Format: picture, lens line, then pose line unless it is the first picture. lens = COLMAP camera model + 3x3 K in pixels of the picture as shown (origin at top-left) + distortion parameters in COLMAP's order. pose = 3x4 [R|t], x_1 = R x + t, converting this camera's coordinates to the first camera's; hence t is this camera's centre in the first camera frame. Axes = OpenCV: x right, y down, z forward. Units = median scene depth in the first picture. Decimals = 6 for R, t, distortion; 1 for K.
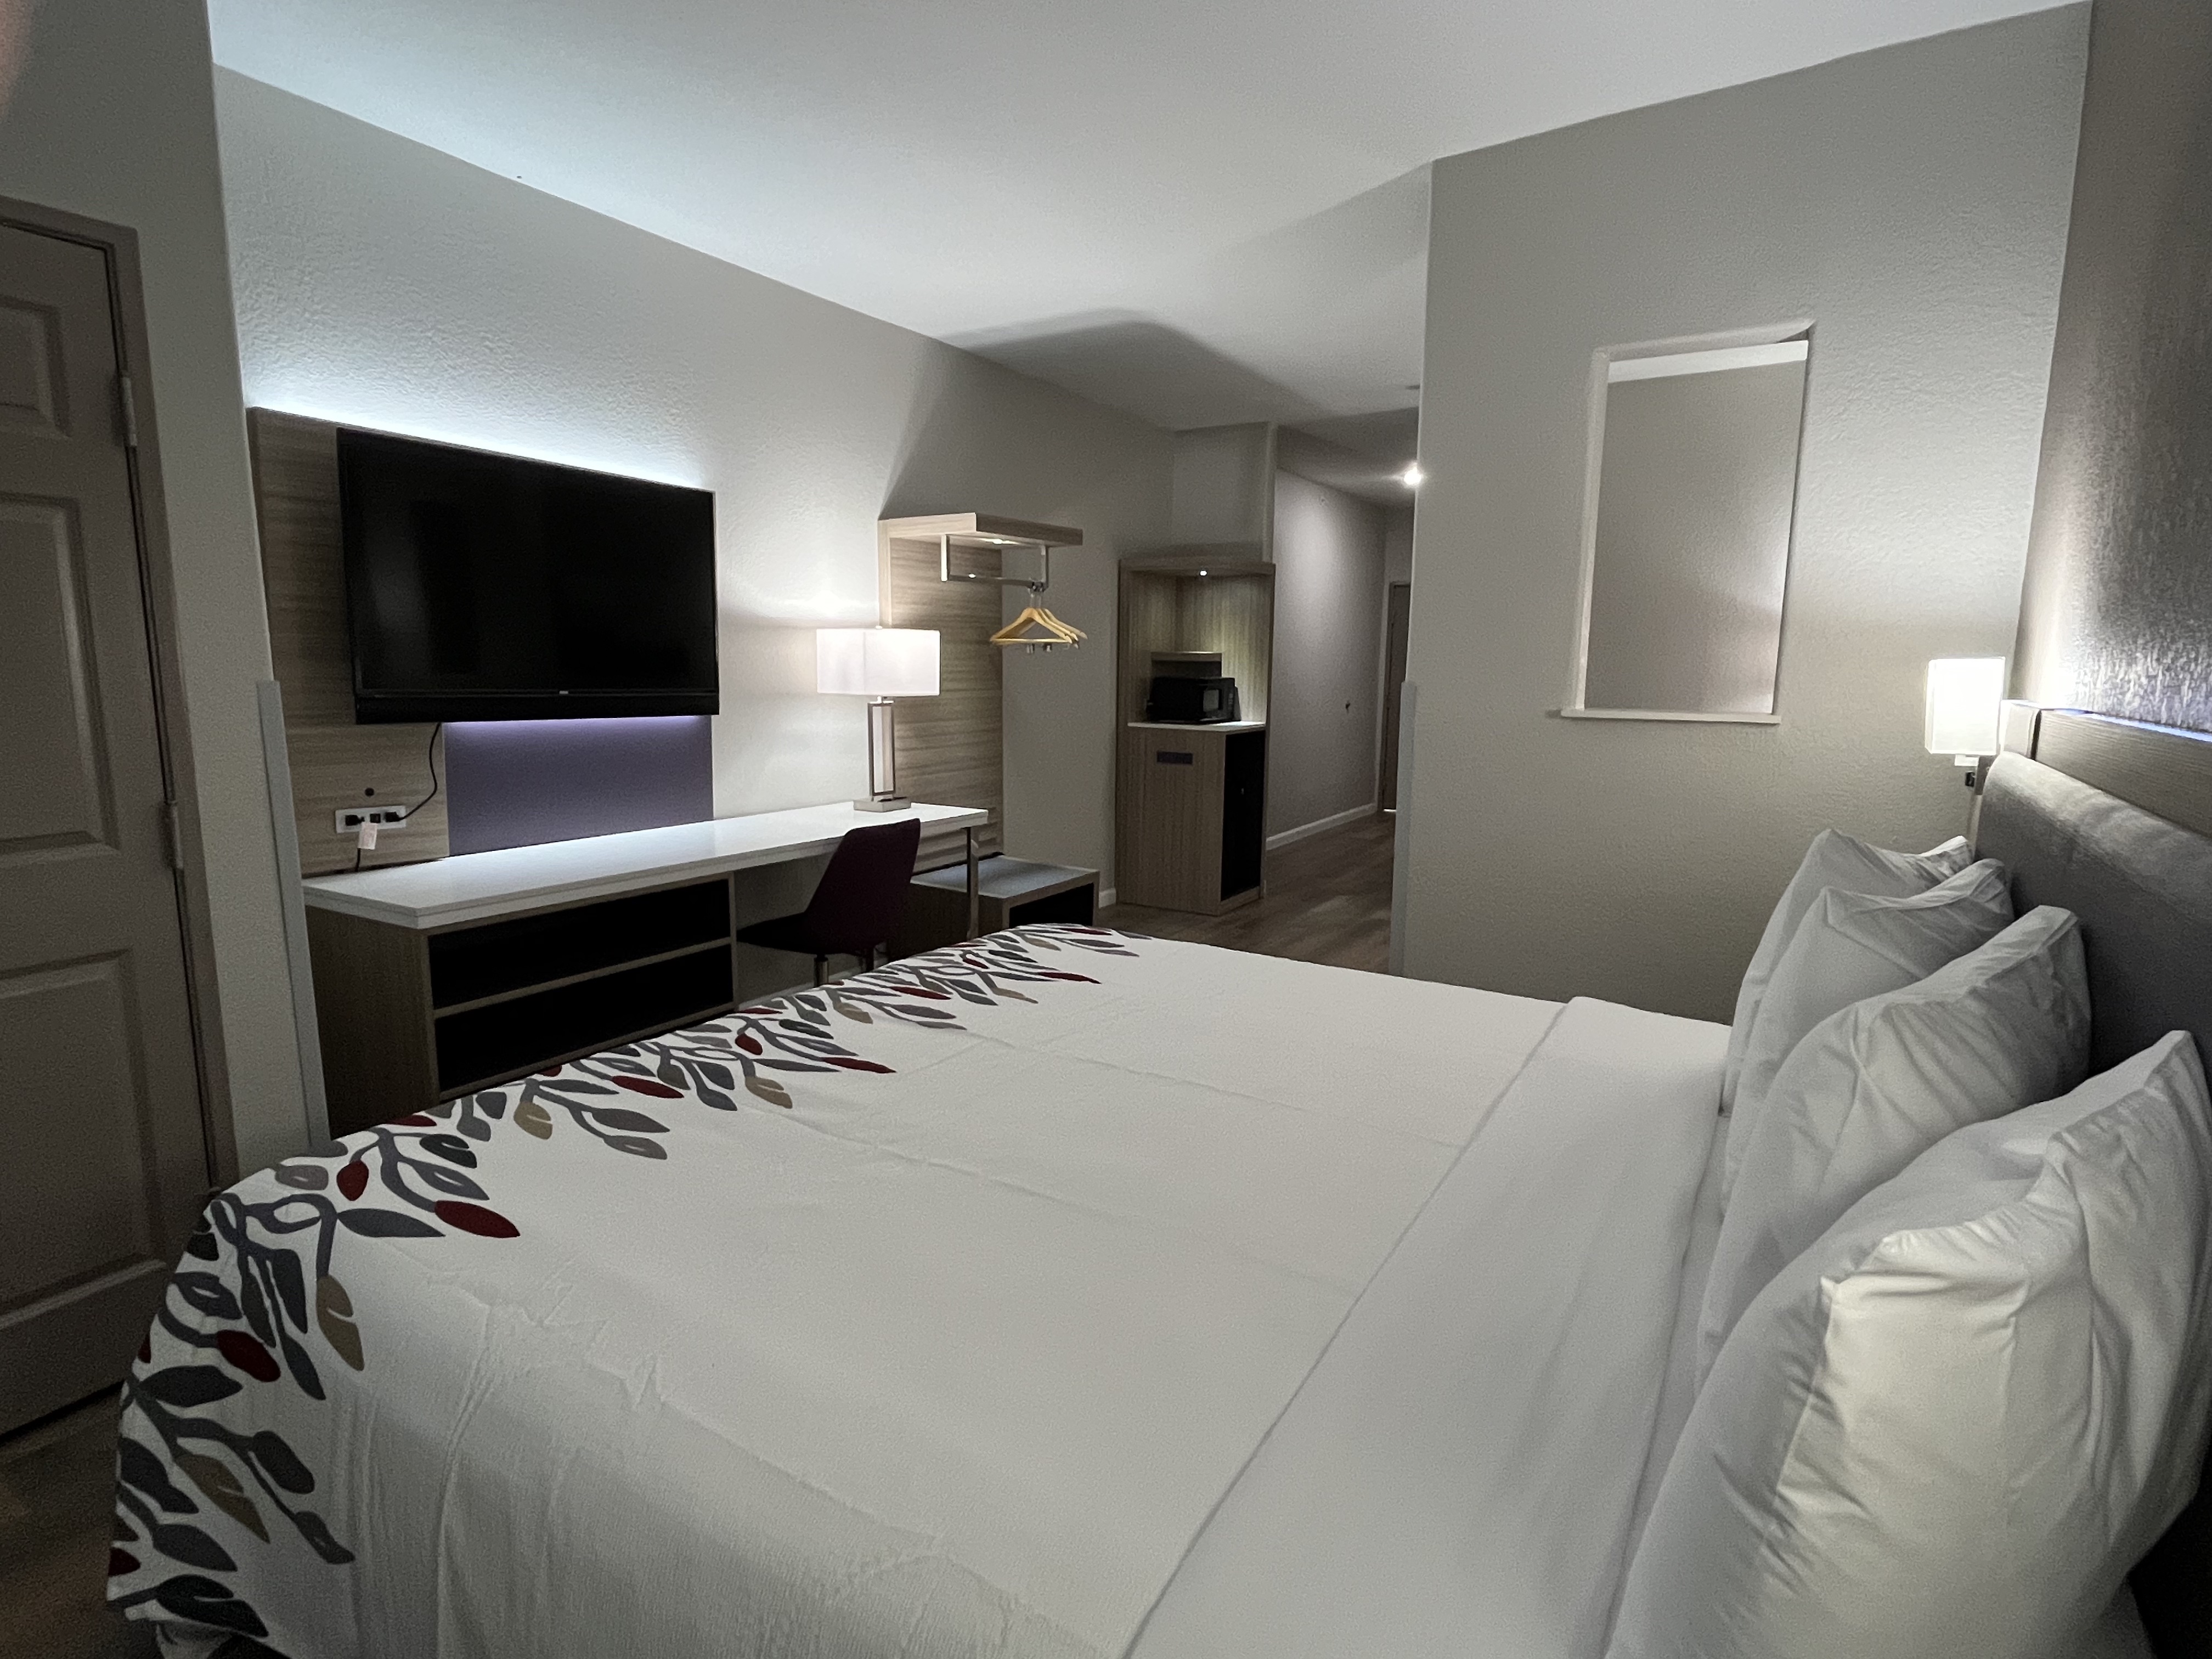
lens RADIAL K [[1143.1, 0, 1087.2], [0, 1143.1, 831.9], [0, 0, 1]] dist [0.008370, 0.000617]
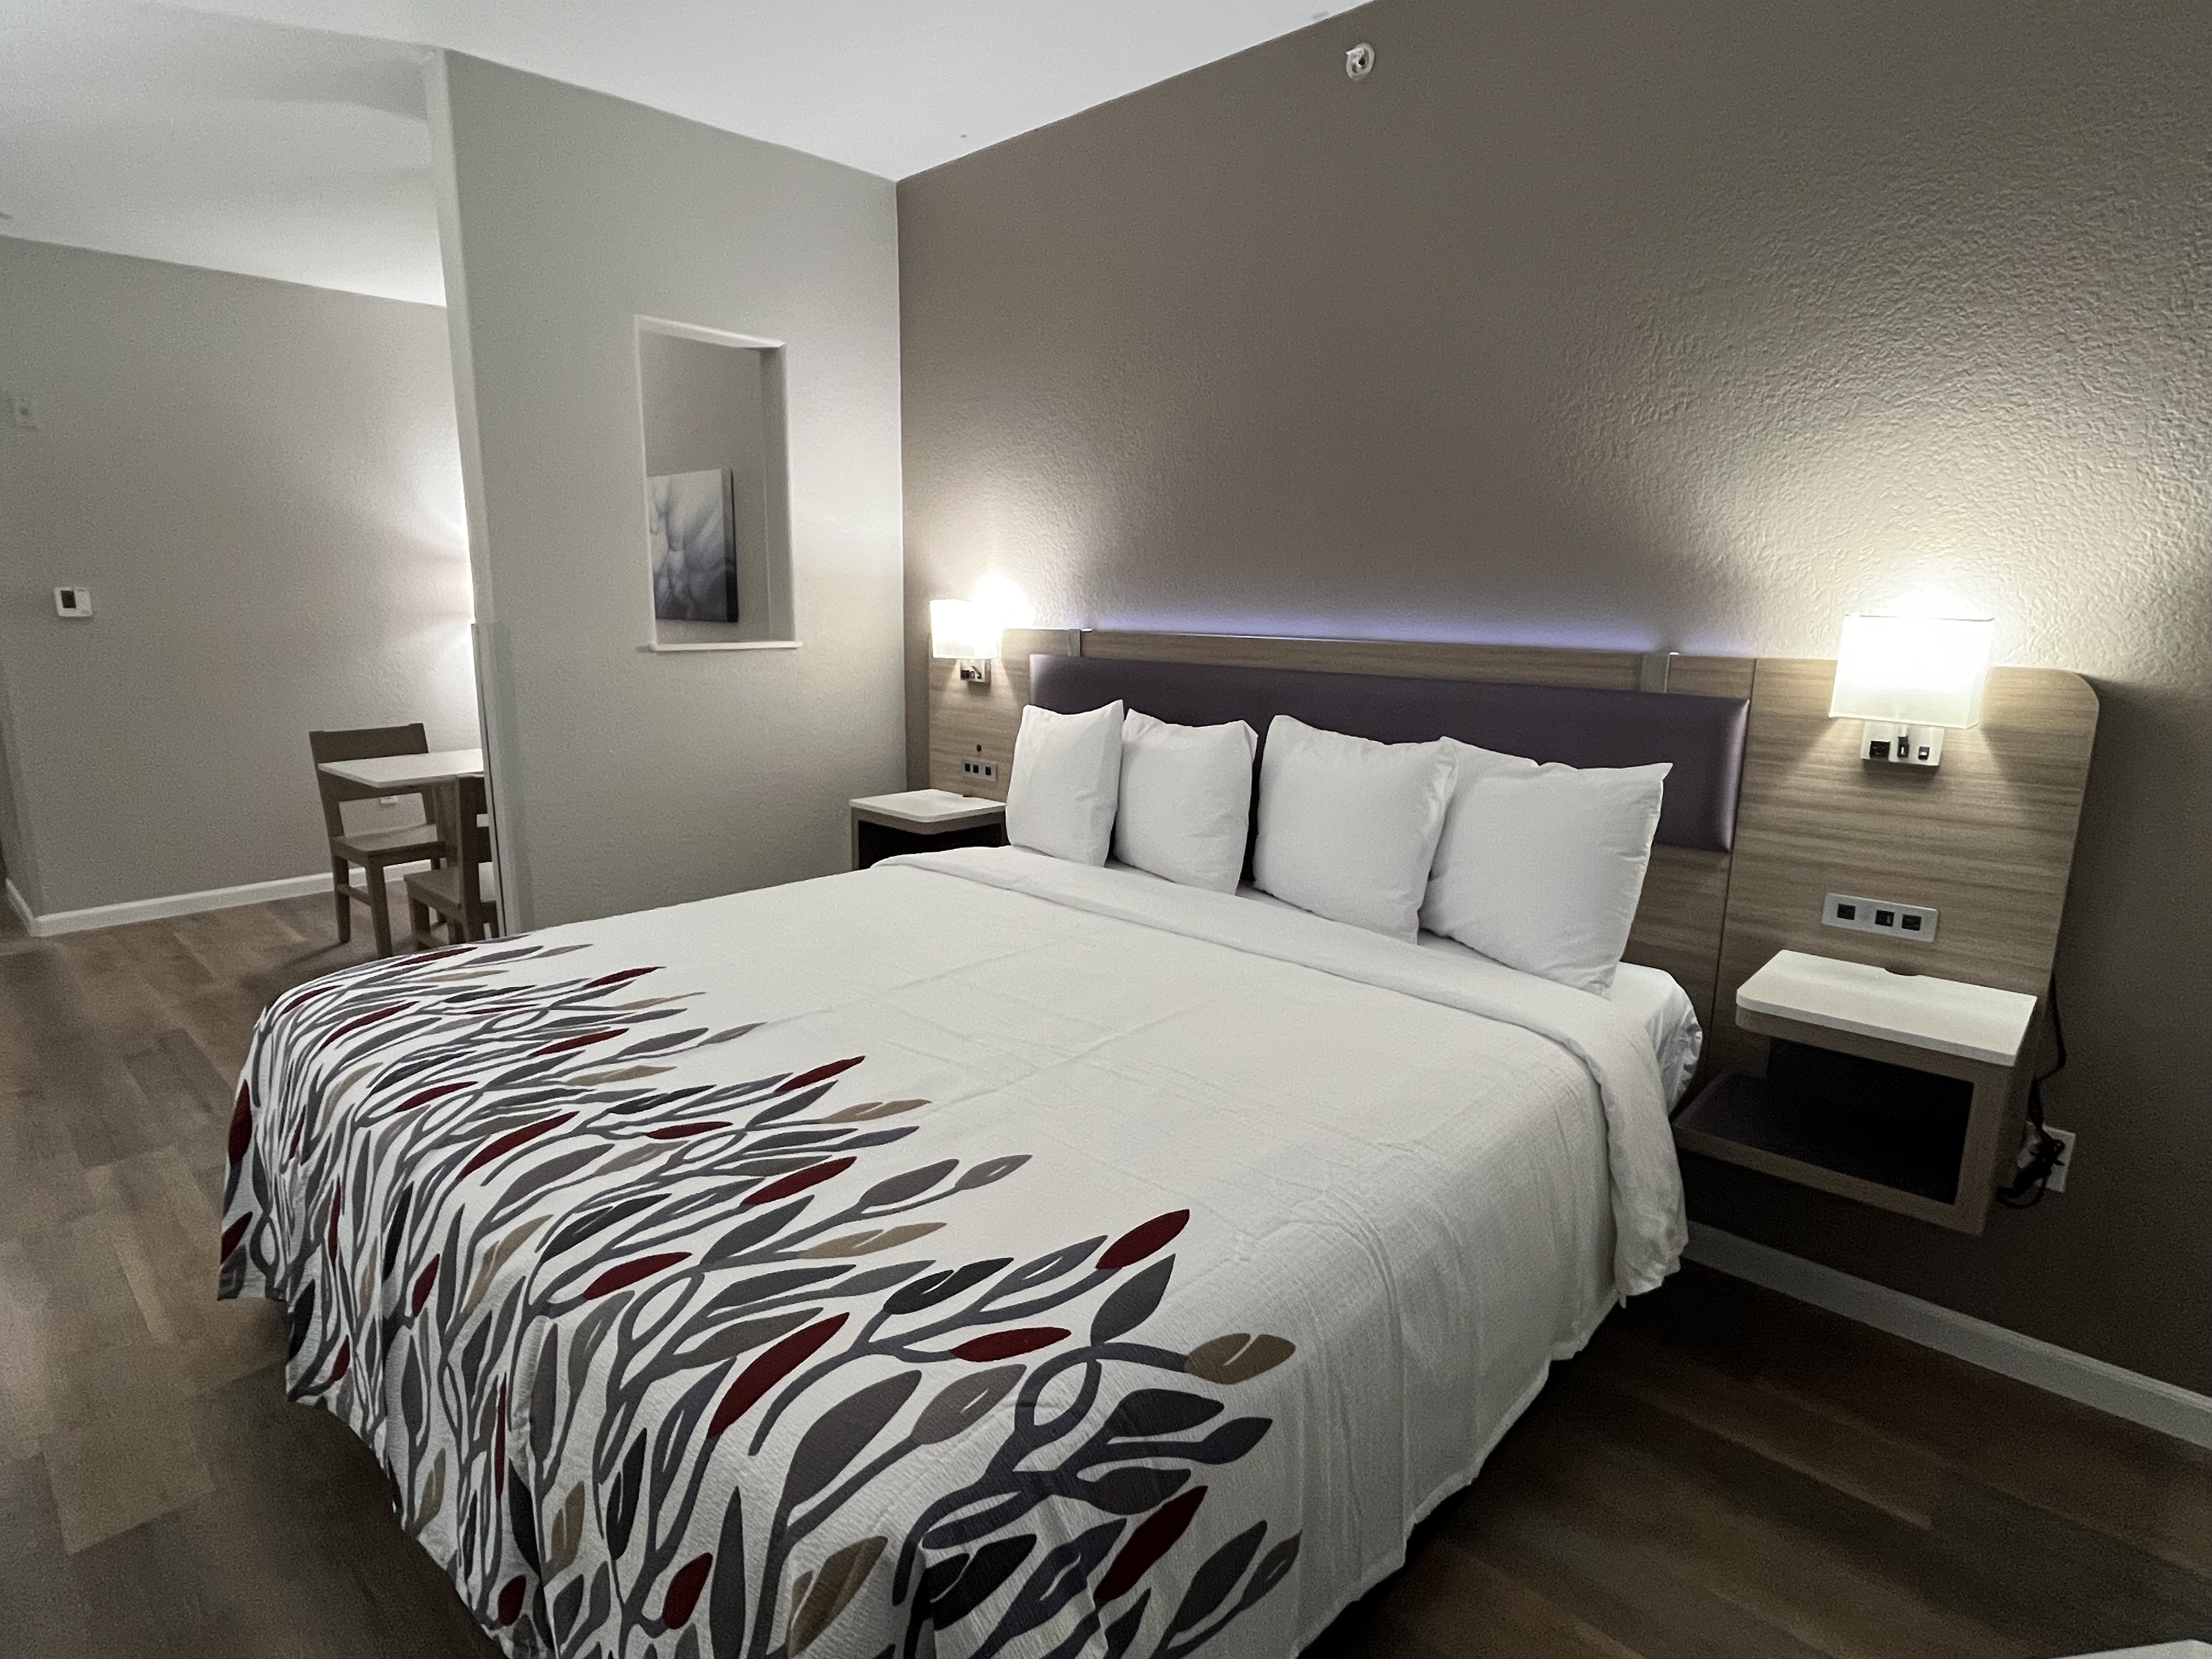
lens RADIAL K [[1143.1, 0, 1088.4], [0, 1143.1, 840.3], [0, 0, 1]] dist [0.008370, 0.000617]
pose [[0.193565, -0.207432, 0.958908, -0.957813], [0.139300, 0.973302, 0.182426, -0.104569], [-0.971148, 0.098265, 0.217292, 0.575266]]
